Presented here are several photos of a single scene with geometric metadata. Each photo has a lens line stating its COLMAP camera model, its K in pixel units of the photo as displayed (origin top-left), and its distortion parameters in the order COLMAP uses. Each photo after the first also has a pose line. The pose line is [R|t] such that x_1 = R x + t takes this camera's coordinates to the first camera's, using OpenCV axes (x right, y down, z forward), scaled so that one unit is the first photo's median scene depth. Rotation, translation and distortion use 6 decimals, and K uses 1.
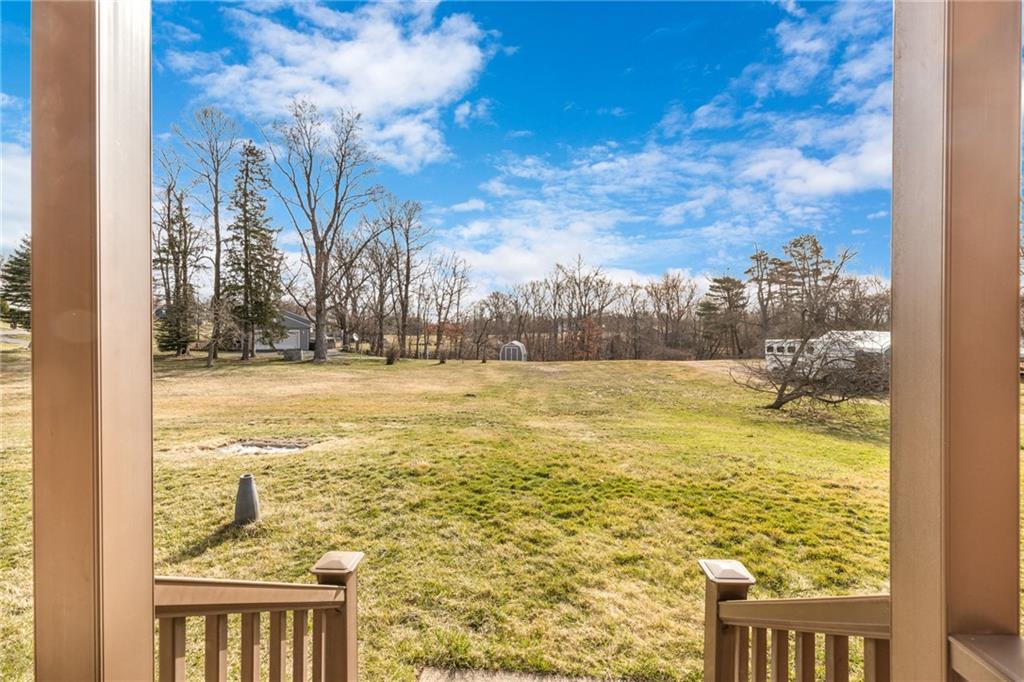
lens RADIAL K [[471.5, 0, 516.1], [0, 471.5, 335.0], [0, 0, 1]] dist [0.000606, 0.000288]
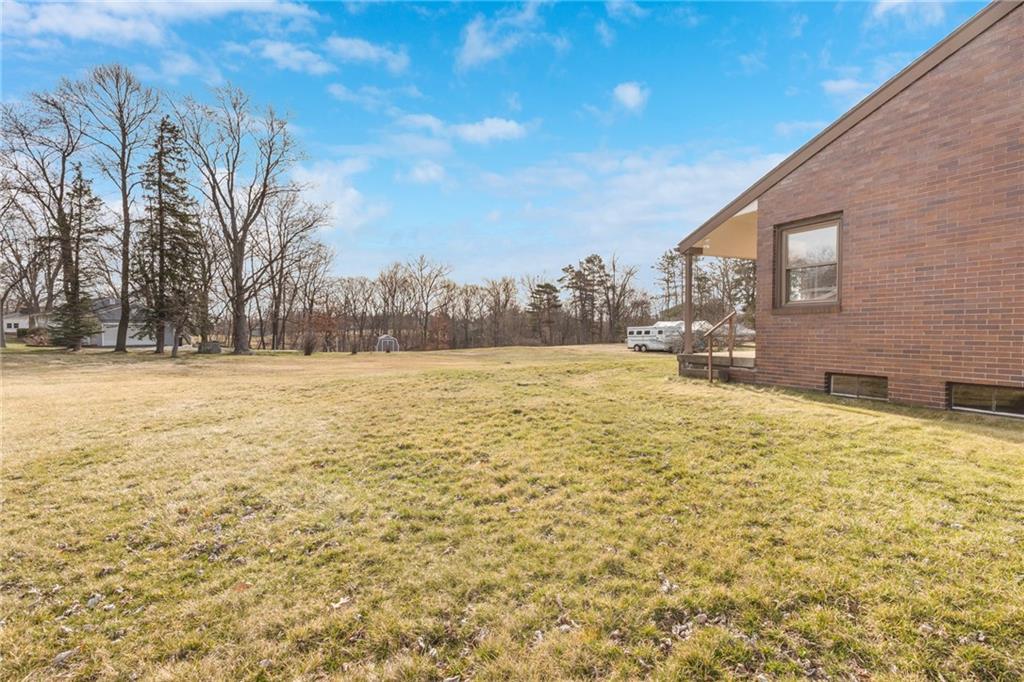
lens RADIAL K [[471.5, 0, 516.1], [0, 471.5, 335.0], [0, 0, 1]] dist [0.000606, 0.000288]
pose [[0.872734, -0.009695, 0.488099, -0.384514], [0.009105, 0.999952, 0.003582, 0.018596], [-0.488111, 0.001317, 0.872781, -0.120821]]
